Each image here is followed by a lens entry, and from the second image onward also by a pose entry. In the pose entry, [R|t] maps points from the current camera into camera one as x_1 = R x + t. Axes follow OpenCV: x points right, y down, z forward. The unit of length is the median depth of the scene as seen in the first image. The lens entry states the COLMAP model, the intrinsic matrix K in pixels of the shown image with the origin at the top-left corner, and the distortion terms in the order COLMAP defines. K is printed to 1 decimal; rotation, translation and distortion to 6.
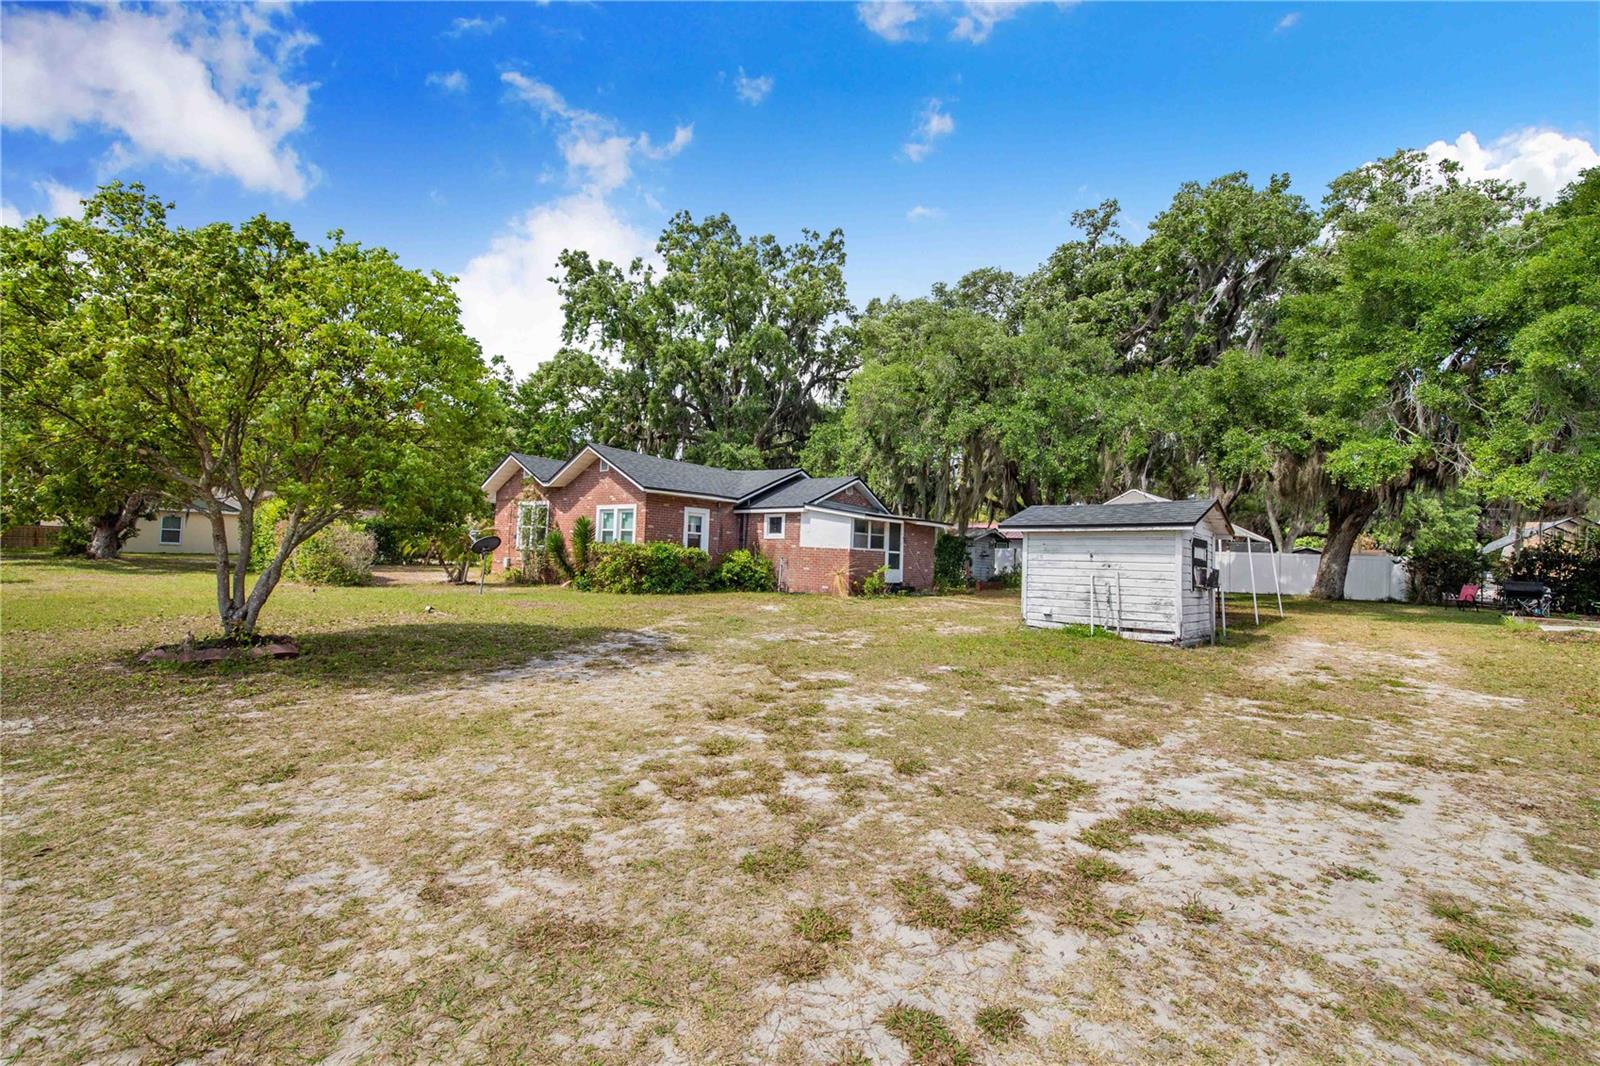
lens RADIAL K [[634.4, 0, 798.6], [0, 634.4, 541.6], [0, 0, 1]] dist [0.024564, -0.000126]
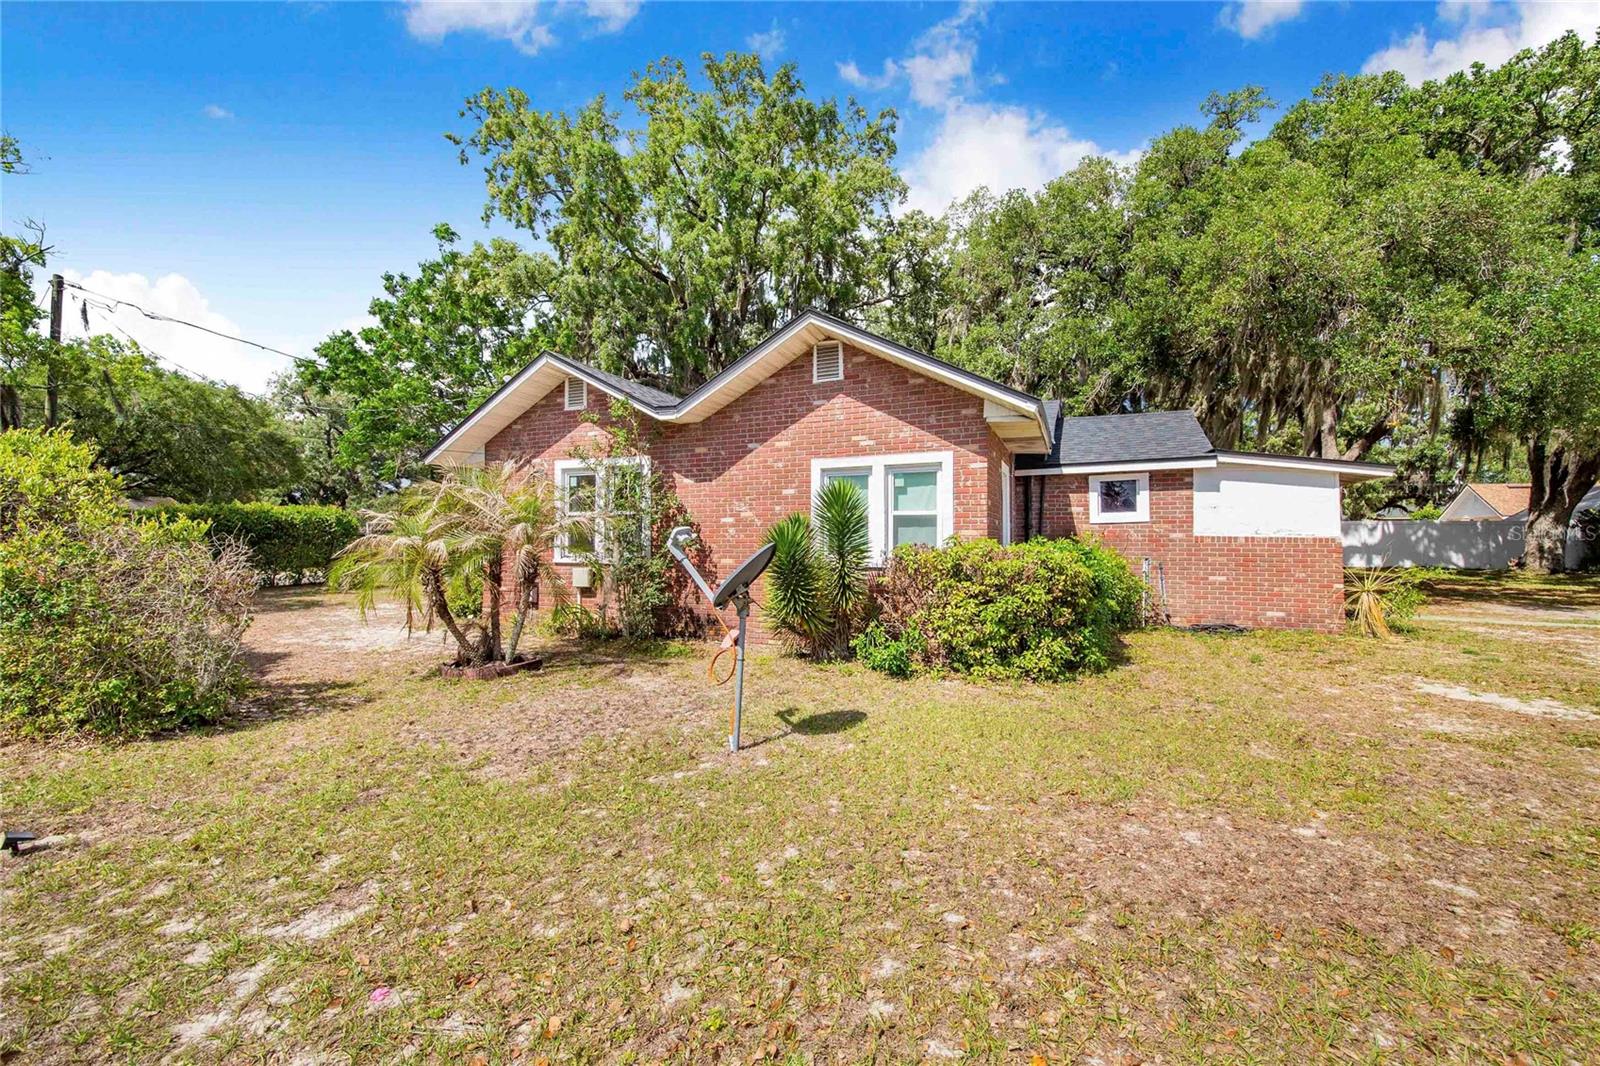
lens RADIAL K [[614.1, 0, 793.8], [0, 614.1, 534.4], [0, 0, 1]] dist [0.001863, -0.000022]
pose [[0.973447, -0.037012, 0.225902, -0.419133], [0.032998, 0.999224, 0.021520, -0.014753], [-0.226523, -0.013494, 0.973912, 0.575341]]
